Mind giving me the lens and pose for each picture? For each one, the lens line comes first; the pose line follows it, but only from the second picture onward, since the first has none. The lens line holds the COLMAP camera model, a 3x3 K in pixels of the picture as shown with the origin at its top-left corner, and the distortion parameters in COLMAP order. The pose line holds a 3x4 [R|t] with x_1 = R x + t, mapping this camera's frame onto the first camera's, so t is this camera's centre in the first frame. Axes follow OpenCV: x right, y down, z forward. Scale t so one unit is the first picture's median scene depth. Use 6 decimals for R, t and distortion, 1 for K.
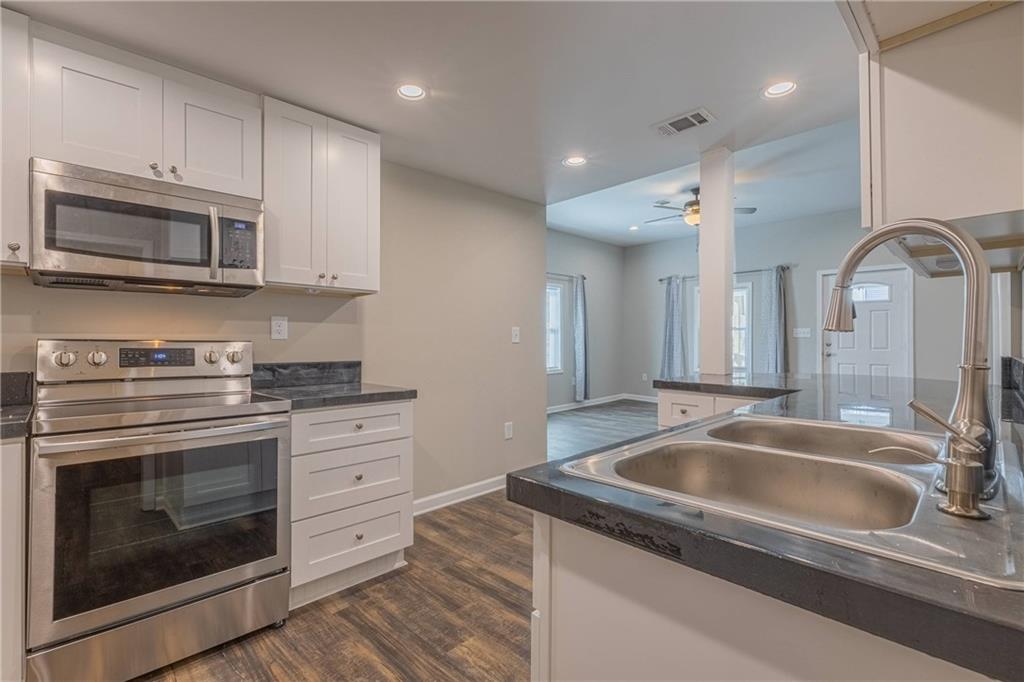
lens RADIAL K [[461.6, 0, 512.2], [0, 461.6, 338.9], [0, 0, 1]] dist [0.001673, 0.000359]
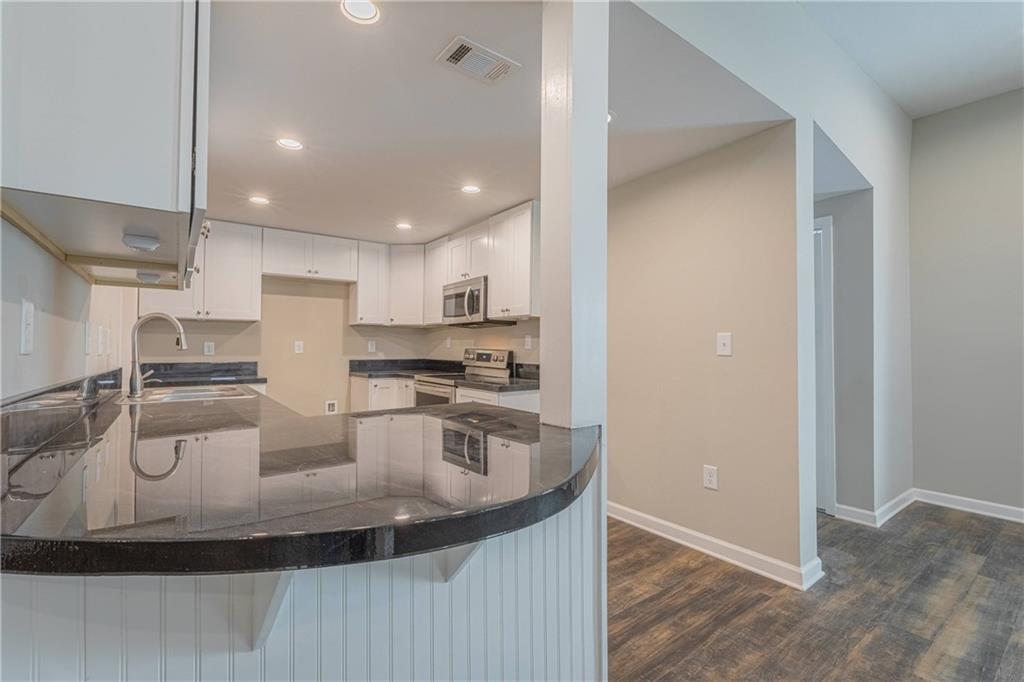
lens RADIAL K [[452.2, 0, 511.0], [0, 452.2, 336.6], [0, 0, 1]] dist [0.001132, -0.000180]
pose [[-0.138657, -0.018856, -0.990161, 1.209940], [0.005820, 0.999786, -0.019854, -0.013461], [0.990323, -0.008516, -0.138518, 1.298285]]
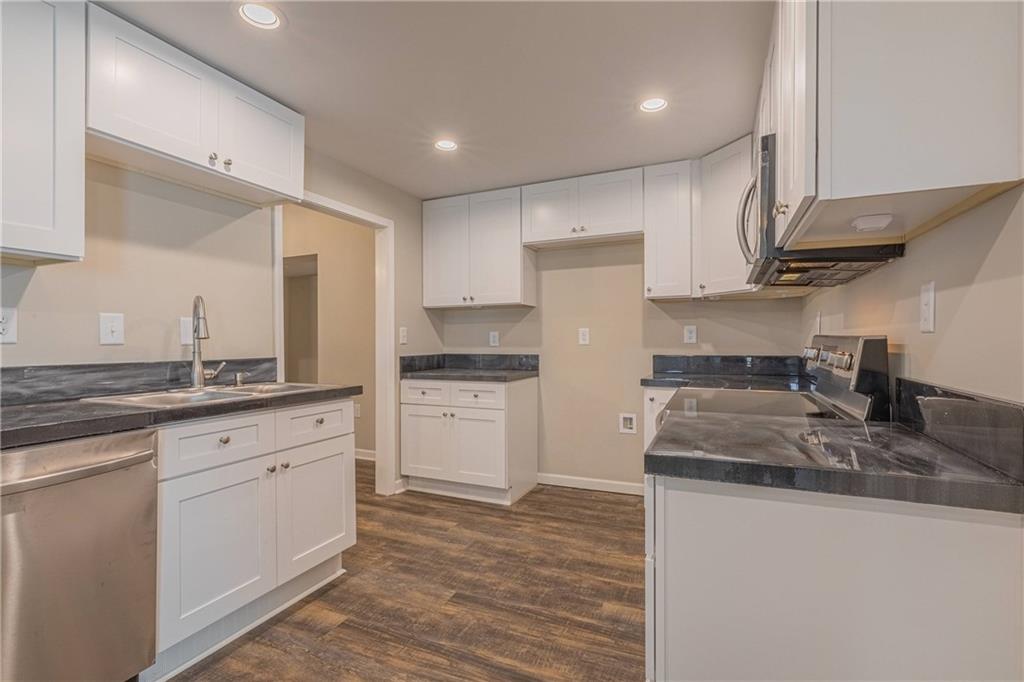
lens RADIAL K [[464.3, 0, 514.0], [0, 464.3, 340.4], [0, 0, 1]] dist [0.001128, -0.000179]
pose [[-0.929761, 0.010284, -0.368021, 0.062820], [0.012971, 0.999904, -0.004826, 0.007528], [0.367936, -0.009261, -0.929805, 1.434326]]
